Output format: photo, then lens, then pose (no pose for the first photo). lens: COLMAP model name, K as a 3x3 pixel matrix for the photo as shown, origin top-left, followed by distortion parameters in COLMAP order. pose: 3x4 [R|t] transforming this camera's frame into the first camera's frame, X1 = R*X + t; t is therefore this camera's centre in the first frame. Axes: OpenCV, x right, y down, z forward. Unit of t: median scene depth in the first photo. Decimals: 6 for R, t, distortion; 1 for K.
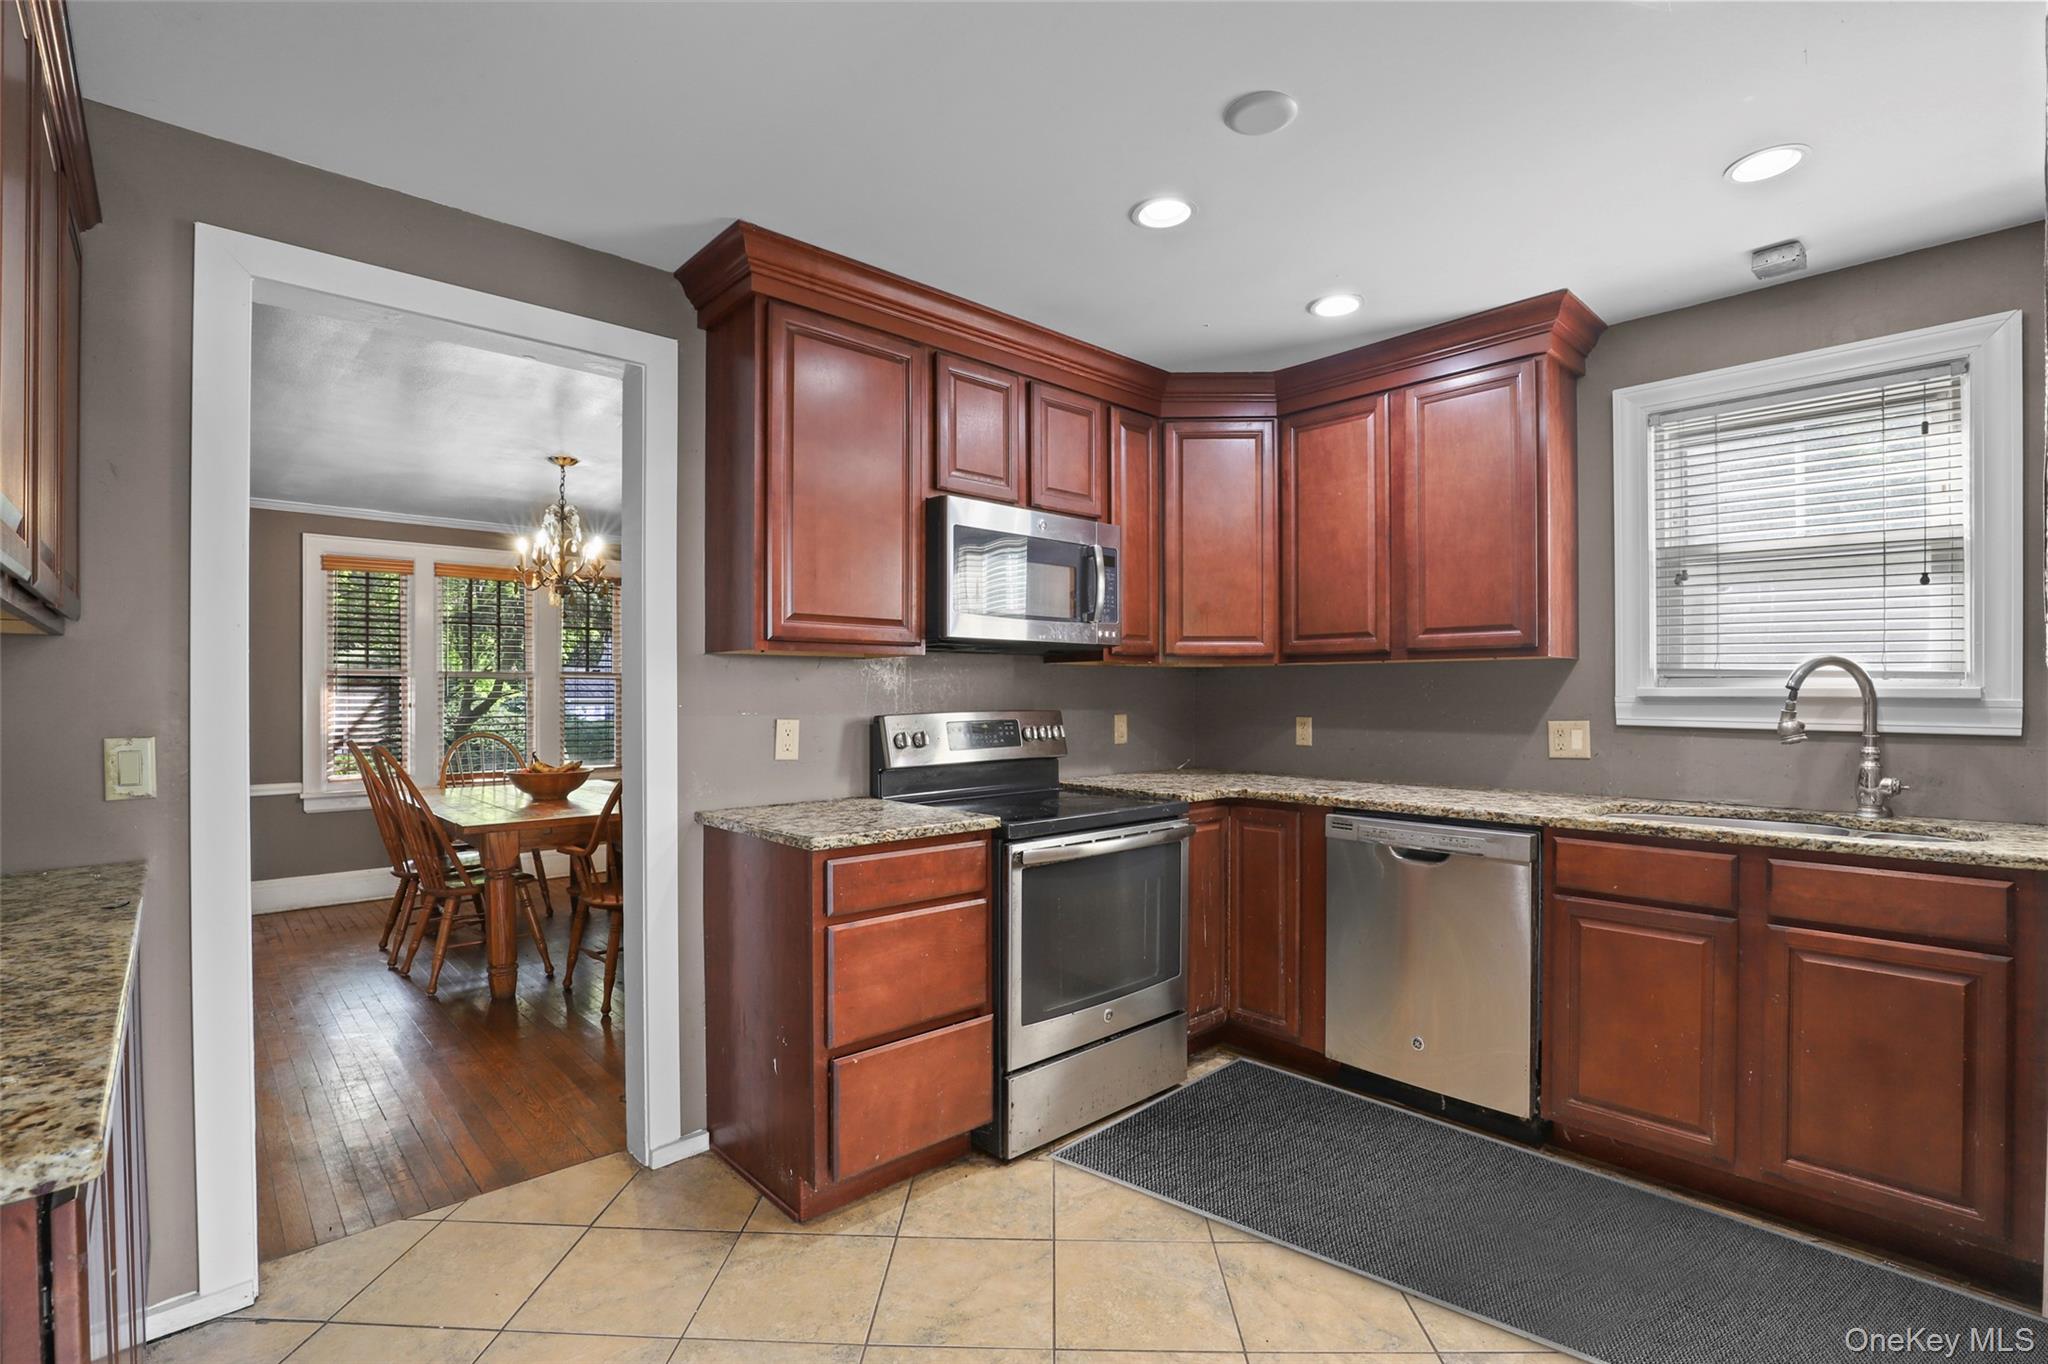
lens RADIAL K [[936.8, 0, 1031.7], [0, 936.8, 693.8], [0, 0, 1]] dist [-0.031887, -0.000161]
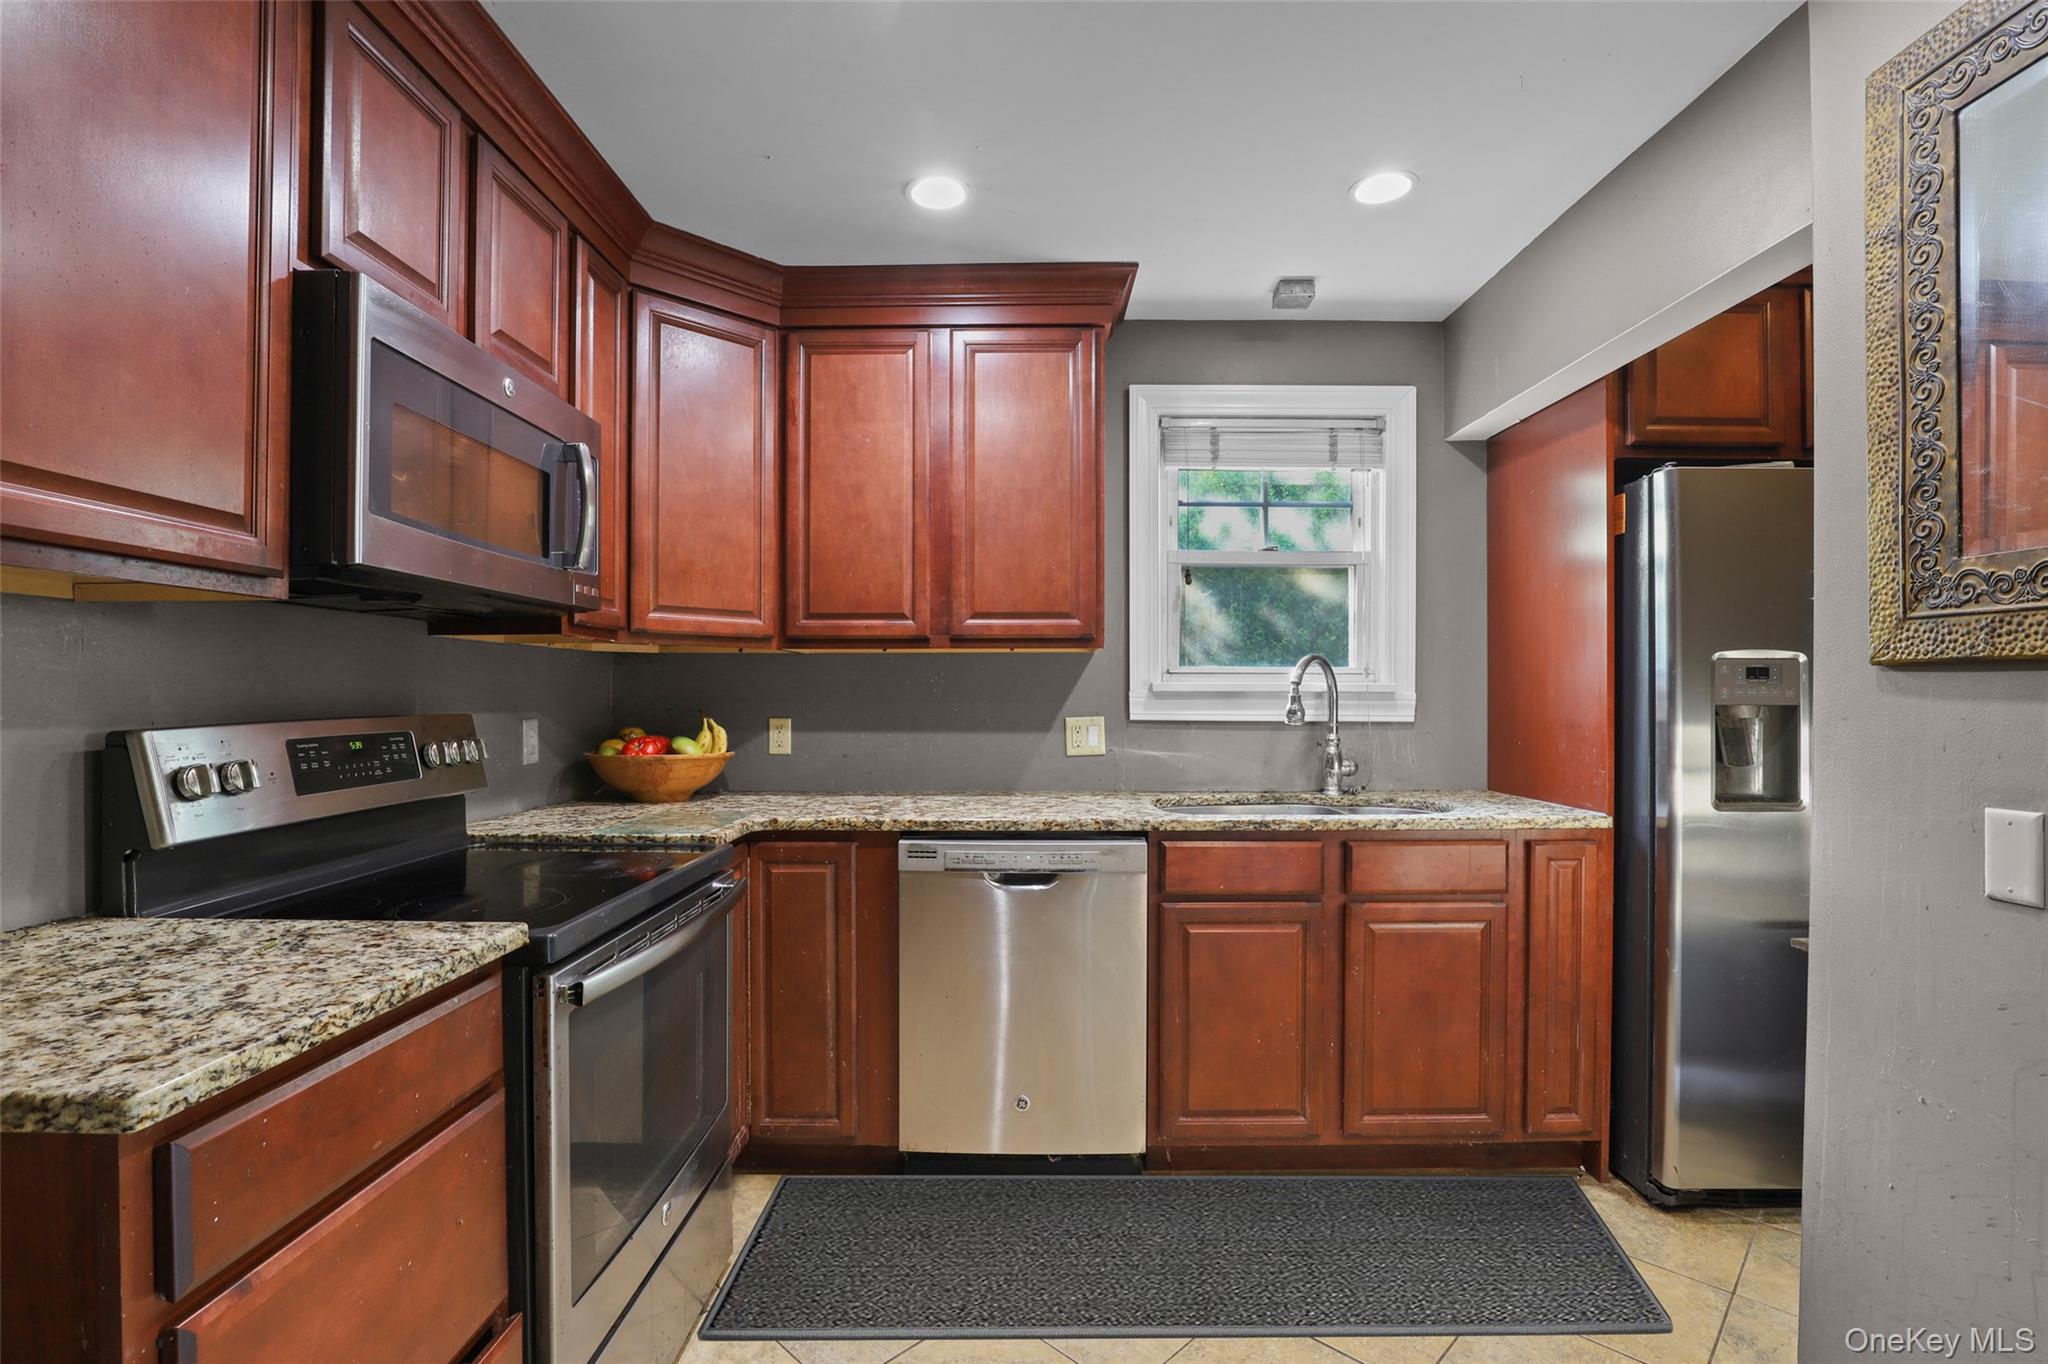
lens RADIAL K [[936.8, 0, 1031.7], [0, 936.8, 693.8], [0, 0, 1]] dist [-0.031887, -0.000161]
pose [[0.688985, 0.000248, 0.724776, -0.175937], [0.001048, 0.999999, -0.001339, 0.006590], [-0.724775, 0.001682, 0.688984, 0.381686]]
